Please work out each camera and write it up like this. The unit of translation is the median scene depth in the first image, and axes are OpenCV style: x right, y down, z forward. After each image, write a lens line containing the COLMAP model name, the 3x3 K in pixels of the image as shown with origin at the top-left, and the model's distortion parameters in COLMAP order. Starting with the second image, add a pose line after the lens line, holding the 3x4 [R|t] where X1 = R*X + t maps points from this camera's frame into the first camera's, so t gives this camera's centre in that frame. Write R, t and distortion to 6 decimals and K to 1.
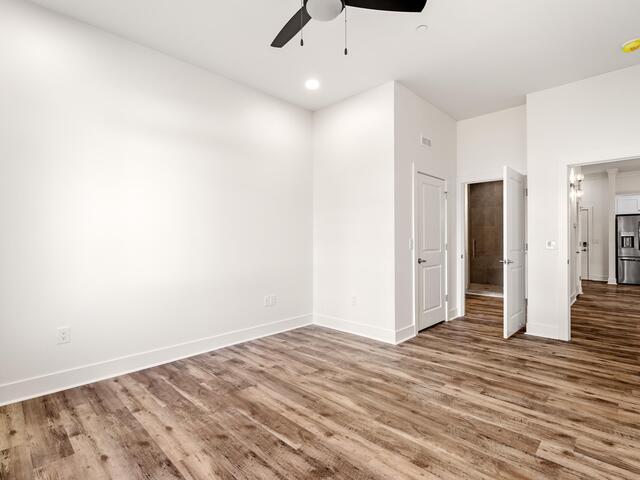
lens RADIAL K [[329.9, 0, 318.5], [0, 329.9, 239.2], [0, 0, 1]] dist [-0.001527, -0.000704]
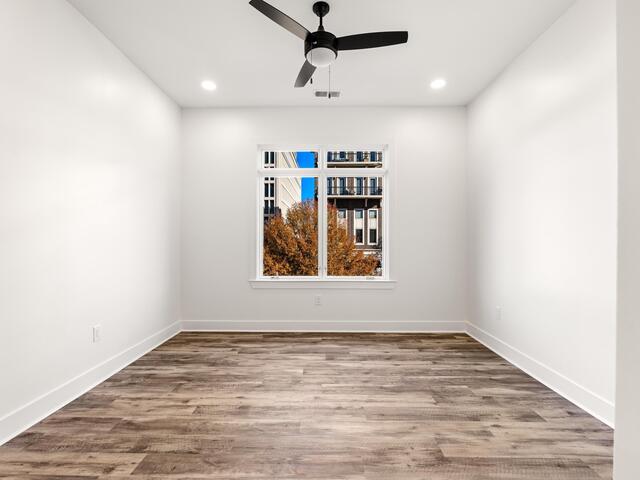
lens RADIAL K [[312.5, 0, 319.2], [0, 312.5, 240.2], [0, 0, 1]] dist [-0.003743, -0.000831]
pose [[-0.731247, -0.001047, -0.682112, 0.620444], [0.003080, 0.999984, -0.004836, -0.004844], [0.682106, -0.005638, -0.731232, 1.388363]]
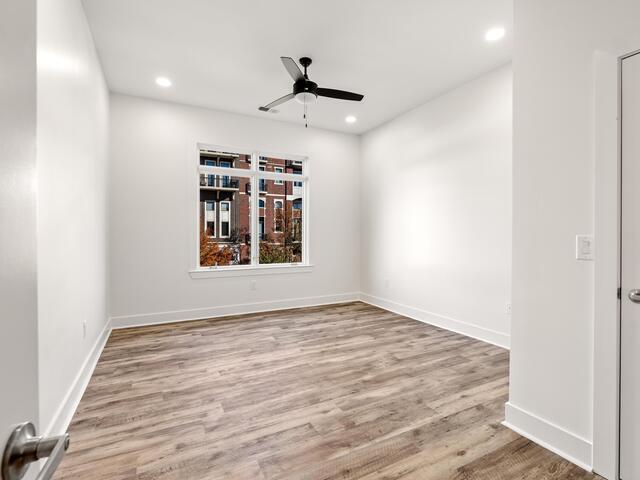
lens RADIAL K [[312.5, 0, 319.2], [0, 312.5, 240.2], [0, 0, 1]] dist [-0.003743, -0.000831]
pose [[-0.321505, 0.018717, -0.946723, 1.131290], [0.001542, 0.999814, 0.019243, -0.008020], [0.946907, 0.004727, -0.321474, 1.180836]]
